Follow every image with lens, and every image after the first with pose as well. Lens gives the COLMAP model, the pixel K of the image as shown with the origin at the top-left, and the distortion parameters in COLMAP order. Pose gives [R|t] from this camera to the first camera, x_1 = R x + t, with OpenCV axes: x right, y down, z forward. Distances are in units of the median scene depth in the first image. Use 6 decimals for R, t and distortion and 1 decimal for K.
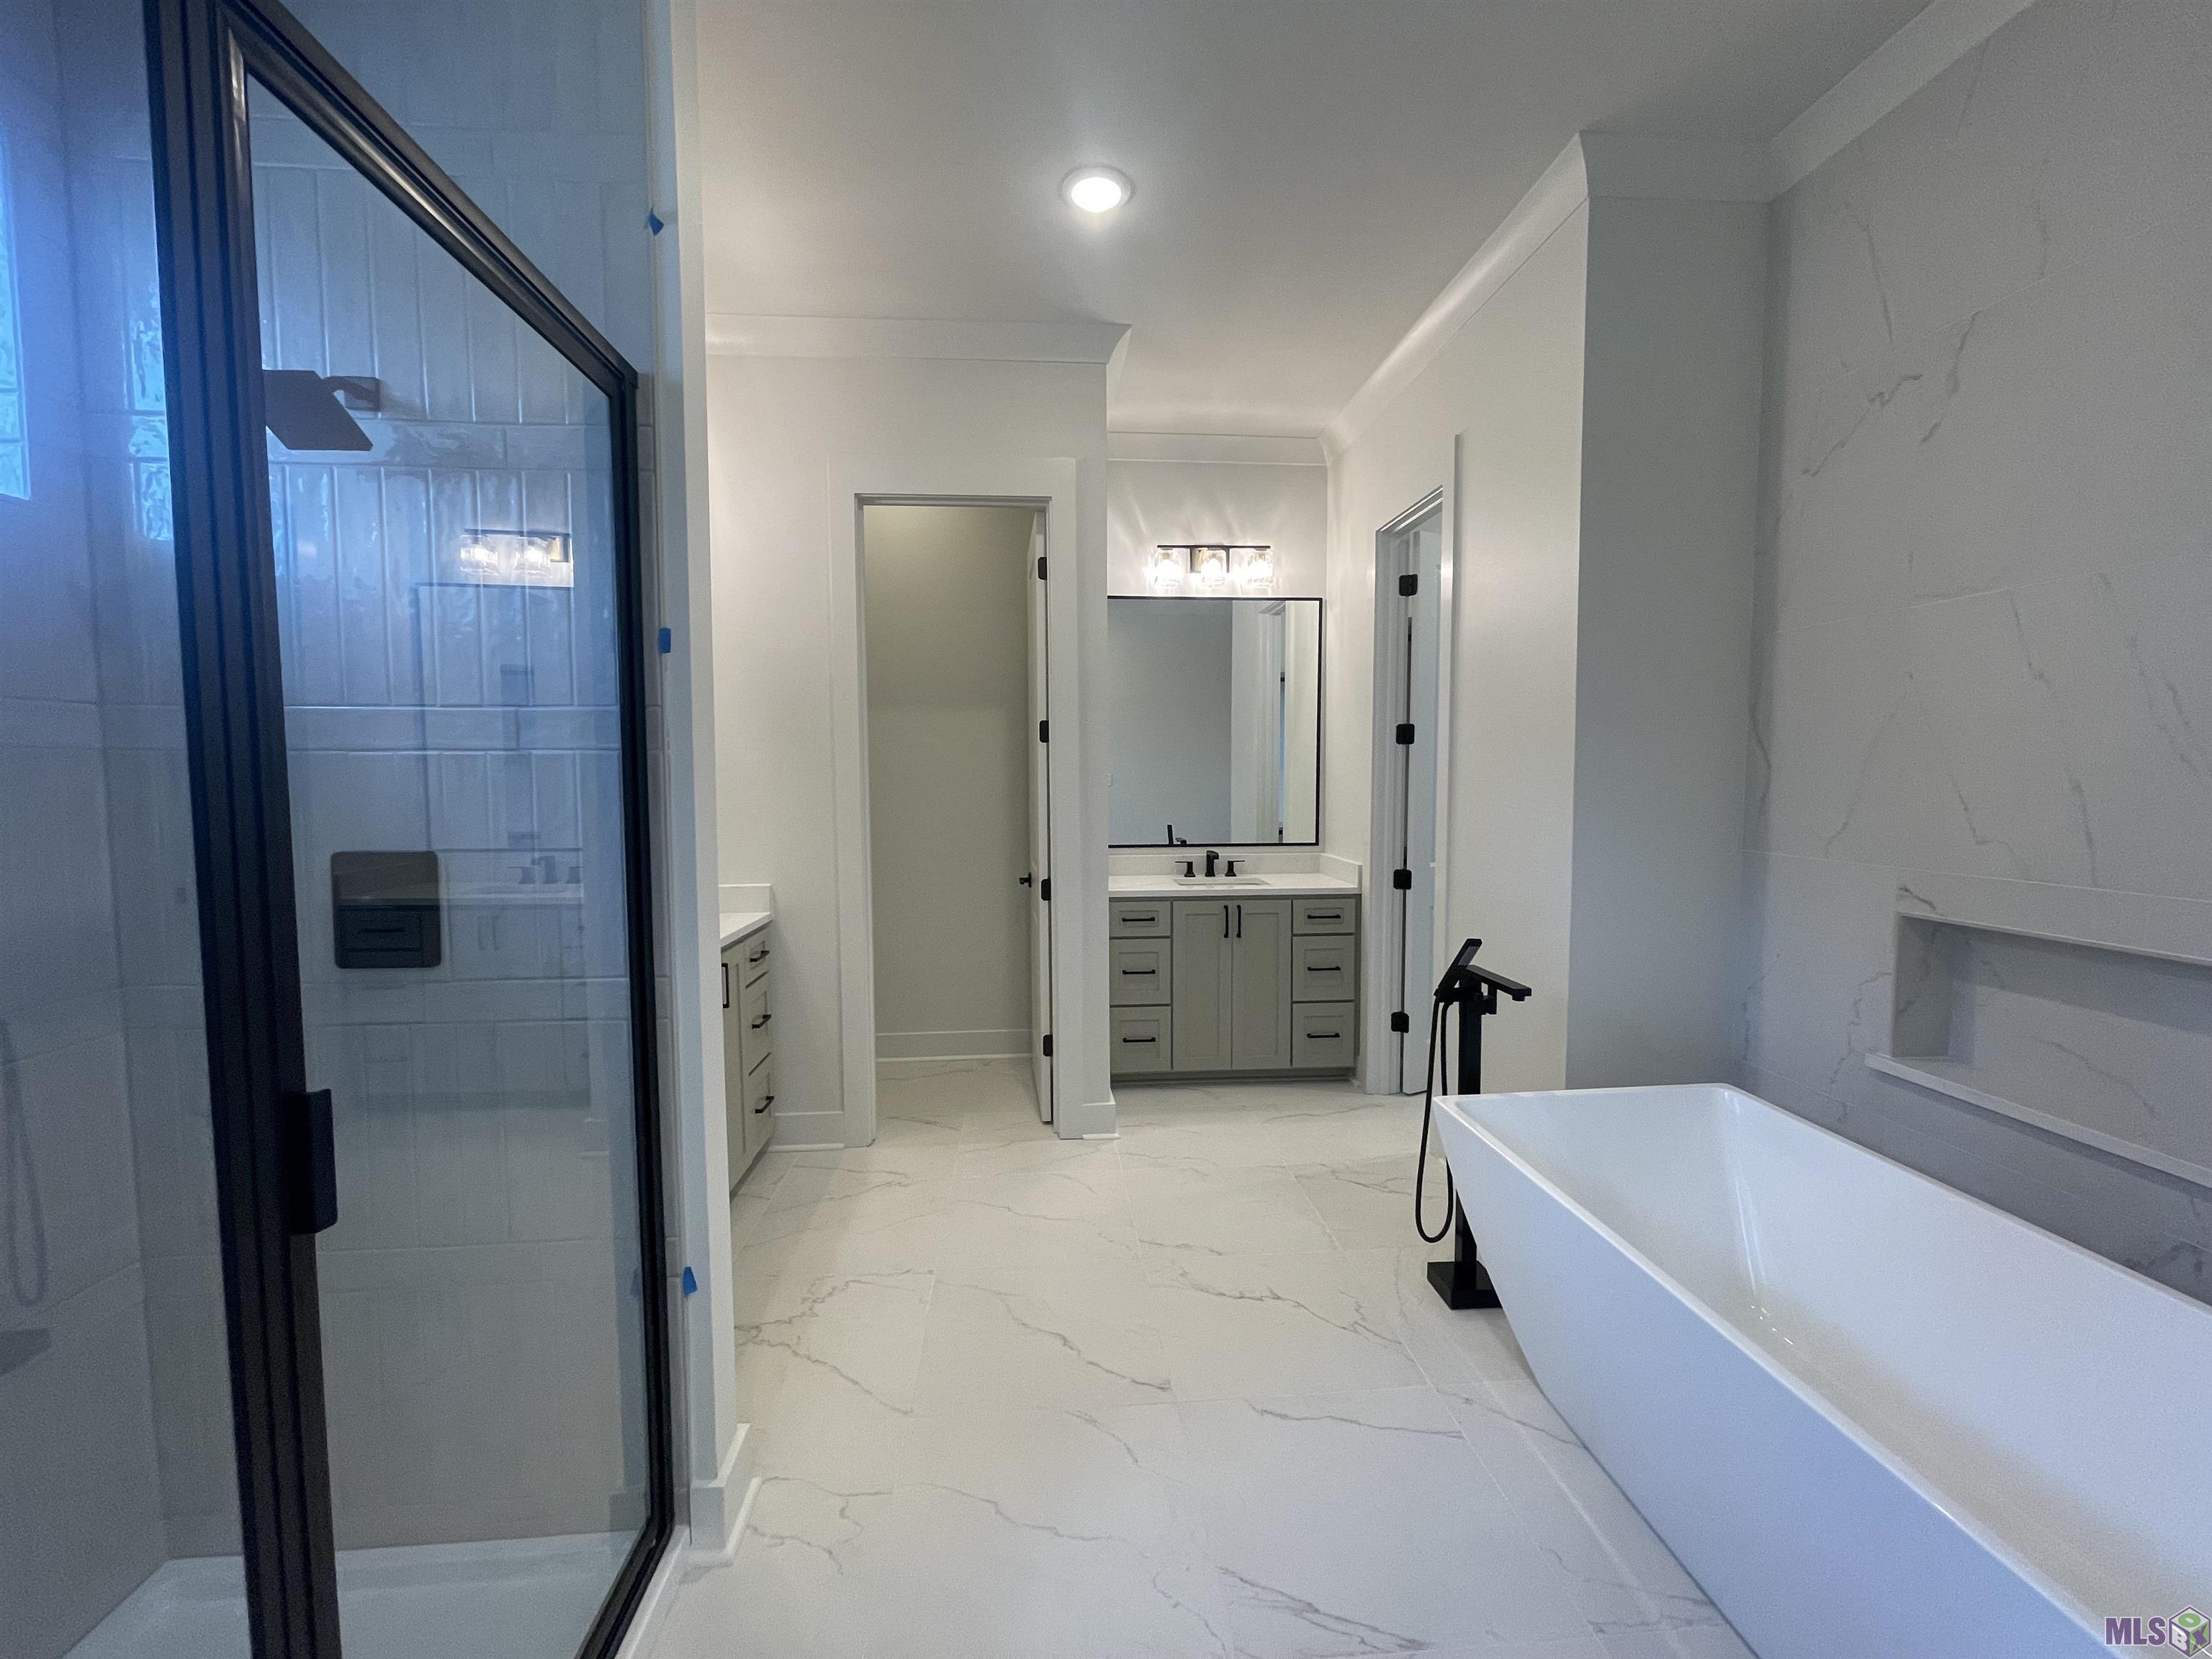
lens RADIAL K [[892.1, 0, 1098.8], [0, 892.1, 829.6], [0, 0, 1]] dist [-0.002550, 0.000054]
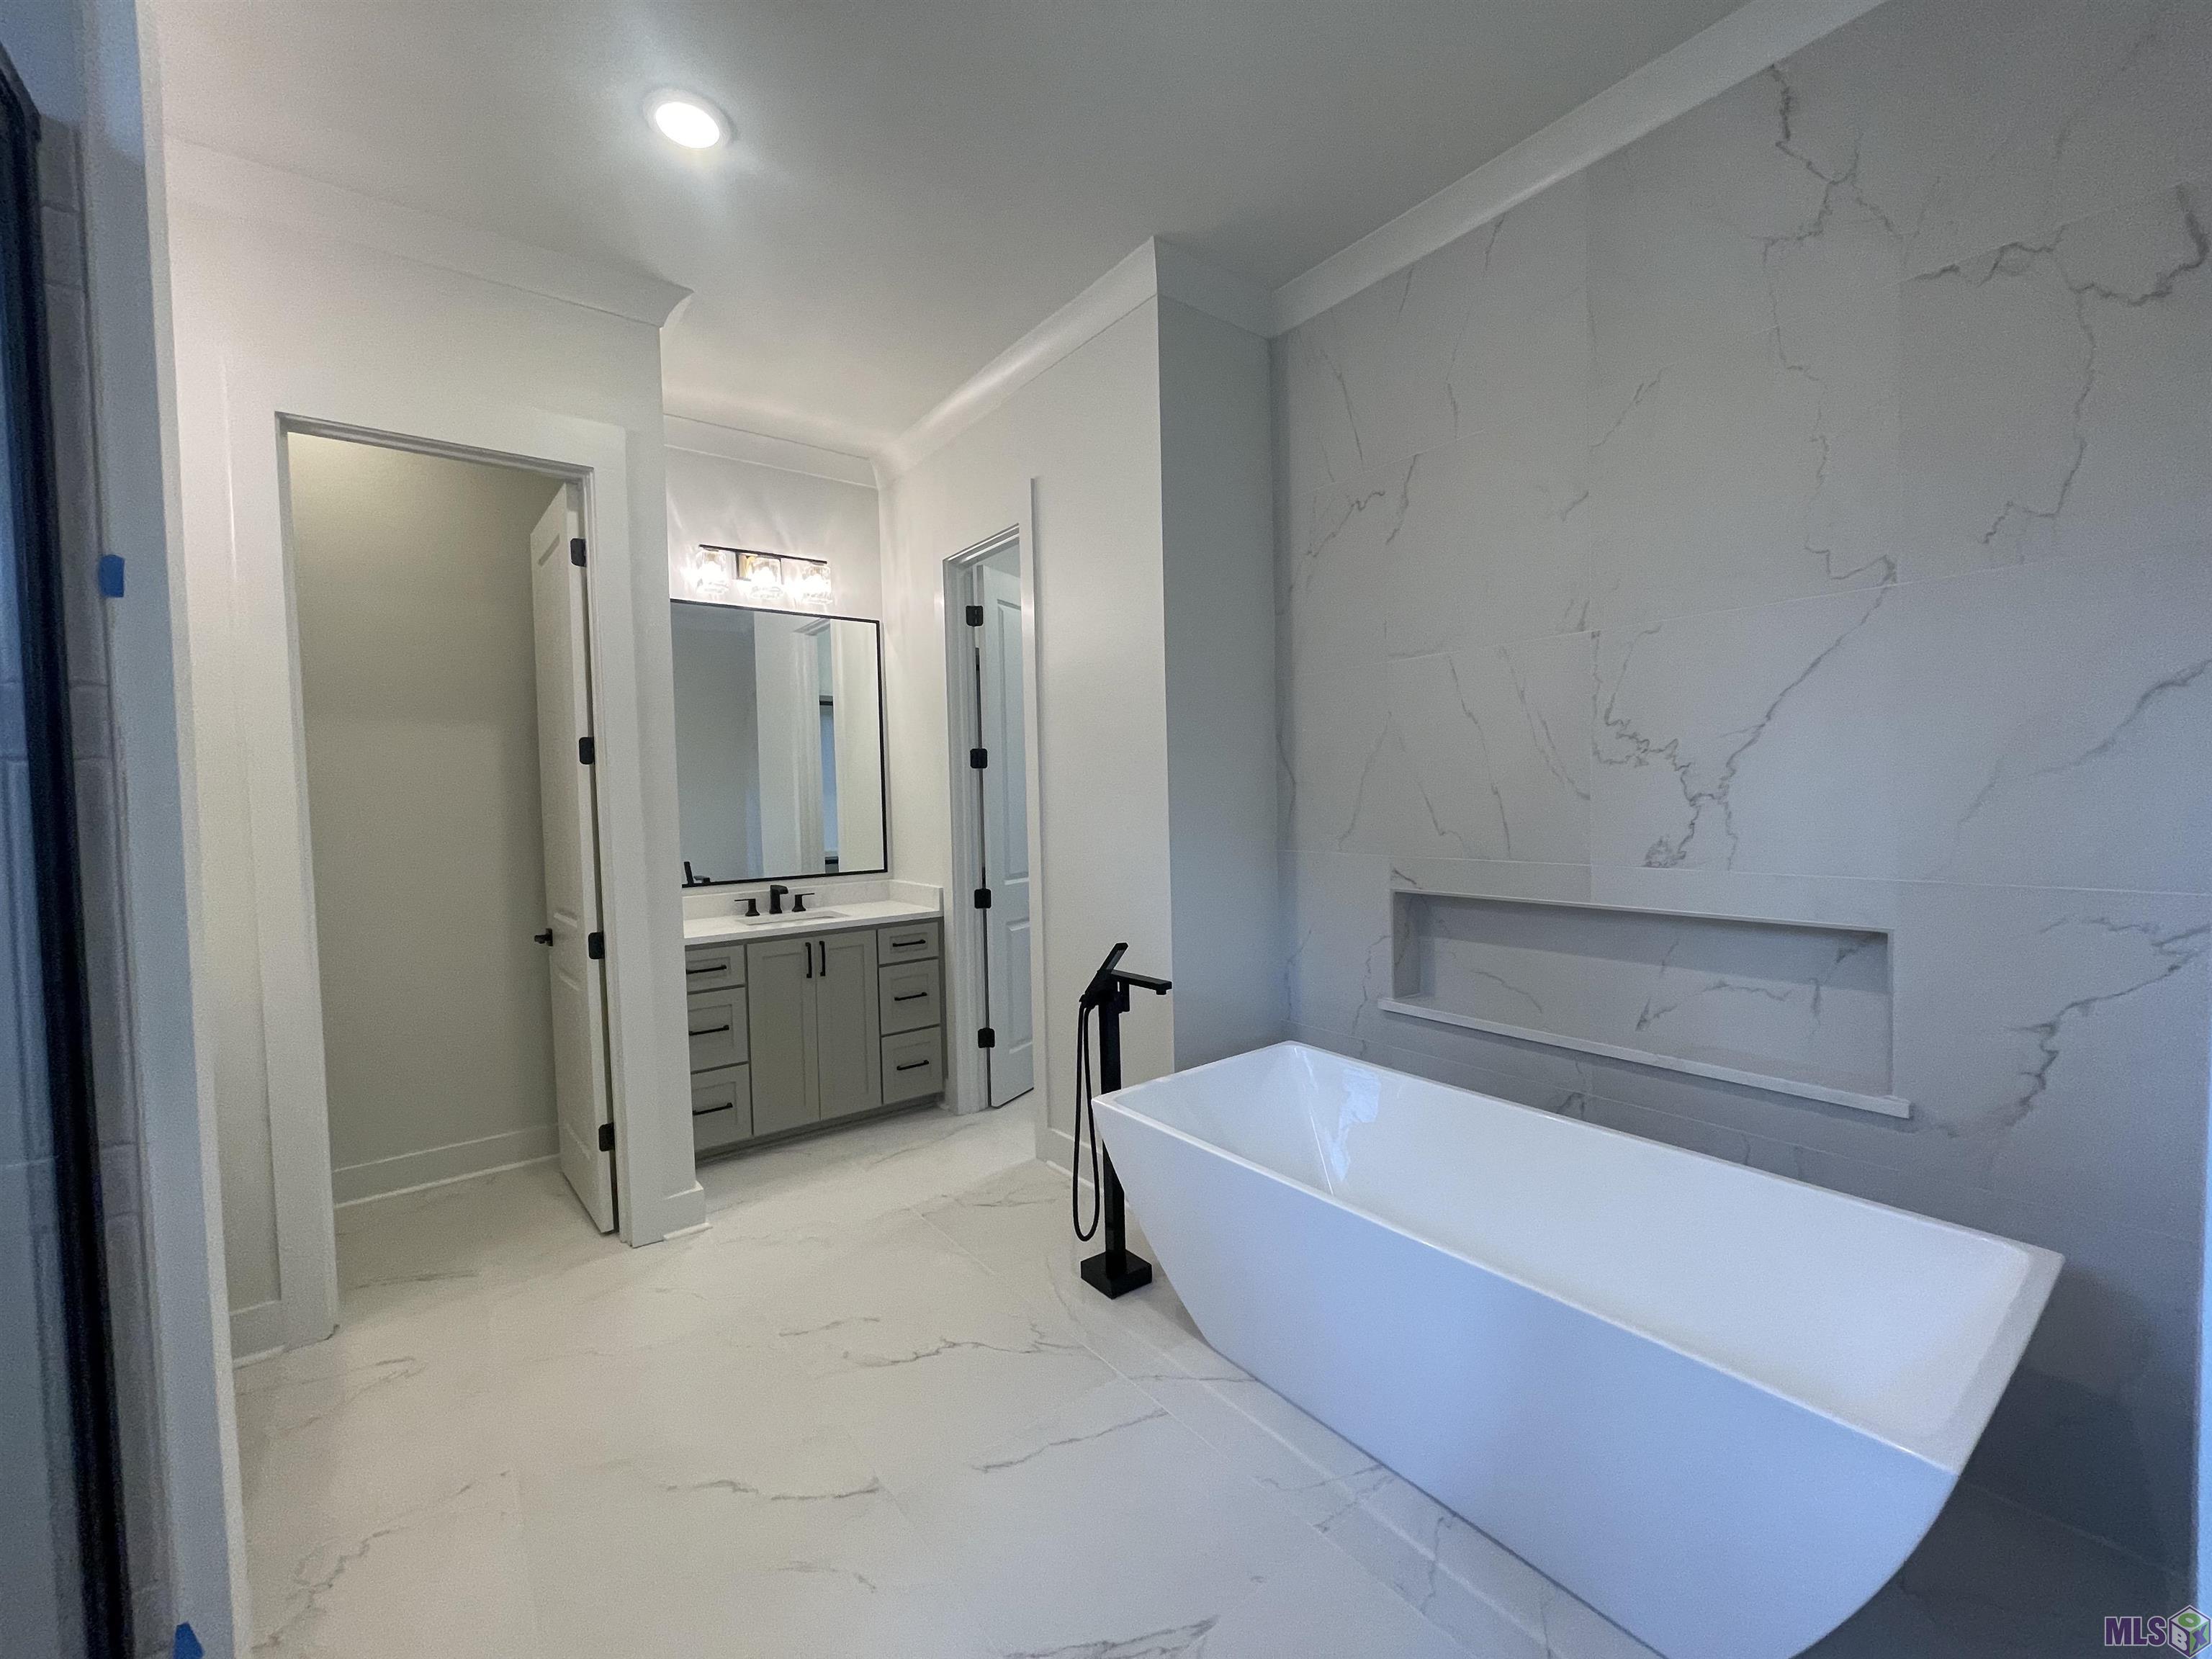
lens RADIAL K [[892.1, 0, 1098.8], [0, 892.1, 829.6], [0, 0, 1]] dist [-0.002550, 0.000054]
pose [[0.838081, -0.036420, 0.544328, -0.107834], [0.054982, 0.998328, -0.017858, 0.001792], [-0.542767, 0.044895, 0.838682, 0.061964]]
